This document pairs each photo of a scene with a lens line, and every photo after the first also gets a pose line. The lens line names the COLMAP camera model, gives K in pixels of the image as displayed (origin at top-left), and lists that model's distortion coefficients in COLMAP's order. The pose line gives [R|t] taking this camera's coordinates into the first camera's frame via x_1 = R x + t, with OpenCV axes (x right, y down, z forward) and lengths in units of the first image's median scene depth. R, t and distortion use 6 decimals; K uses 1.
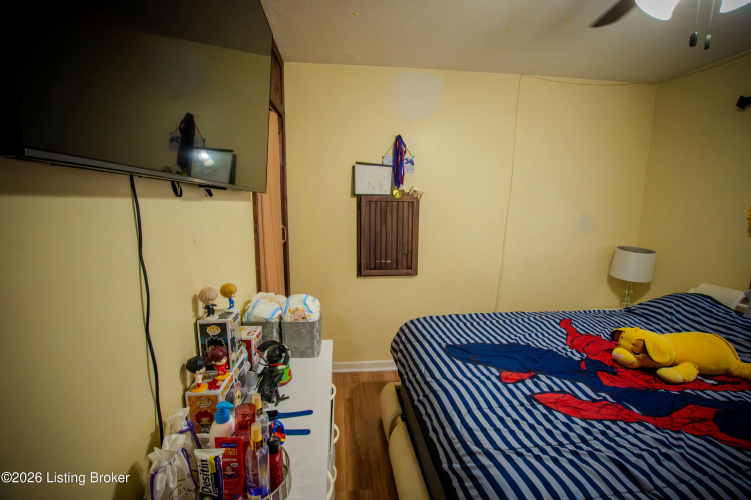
lens RADIAL K [[330.2, 0, 375.8], [0, 330.2, 253.3], [0, 0, 1]] dist [-0.025354, 0.001090]
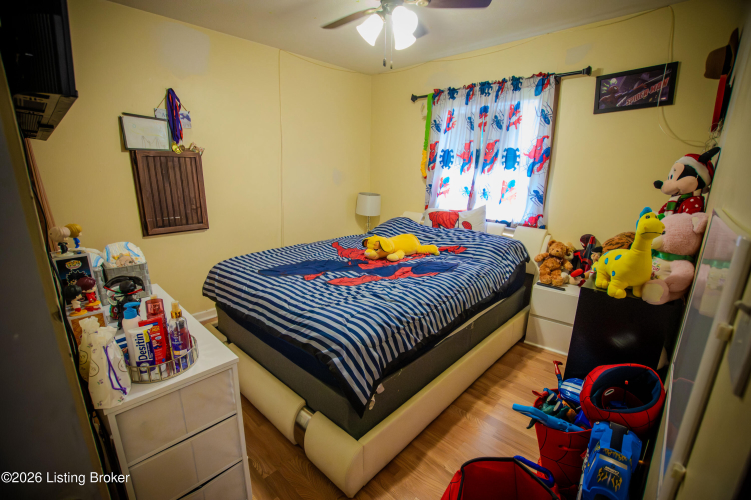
lens RADIAL K [[330.2, 0, 375.8], [0, 330.2, 253.3], [0, 0, 1]] dist [-0.025354, 0.001090]
pose [[0.764993, -0.160873, 0.623622, -0.245228], [0.094320, 0.985845, 0.138612, 0.089734], [-0.637094, -0.047218, 0.769338, -0.288286]]
